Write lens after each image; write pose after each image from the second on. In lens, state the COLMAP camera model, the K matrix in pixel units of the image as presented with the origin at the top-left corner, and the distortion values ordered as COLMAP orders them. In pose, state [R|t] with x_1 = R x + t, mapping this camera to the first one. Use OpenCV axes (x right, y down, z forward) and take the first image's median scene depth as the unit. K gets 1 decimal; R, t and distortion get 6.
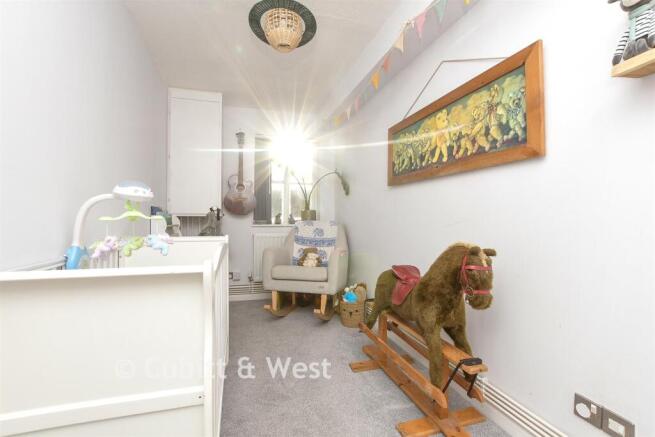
lens RADIAL K [[289.6, 0, 327.5], [0, 289.6, 218.5], [0, 0, 1]] dist [-0.003397, 0.000149]
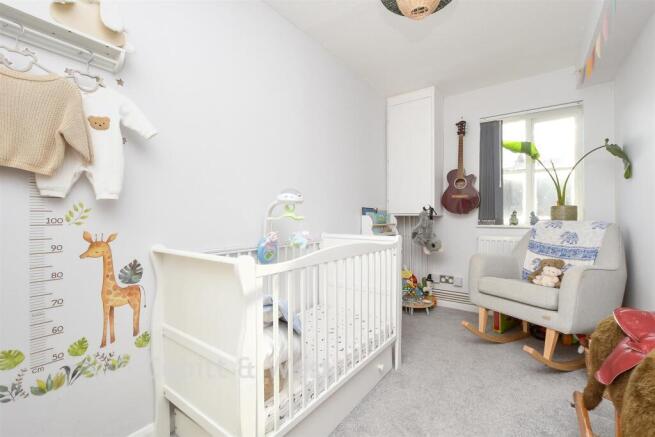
lens RADIAL K [[289.6, 0, 327.5], [0, 289.6, 218.5], [0, 0, 1]] dist [-0.003397, 0.000149]
pose [[0.604347, -0.000901, -0.796721, 0.177808], [0.002635, 0.999996, 0.000867, 0.000337], [0.796717, -0.002623, 0.604347, 0.147620]]
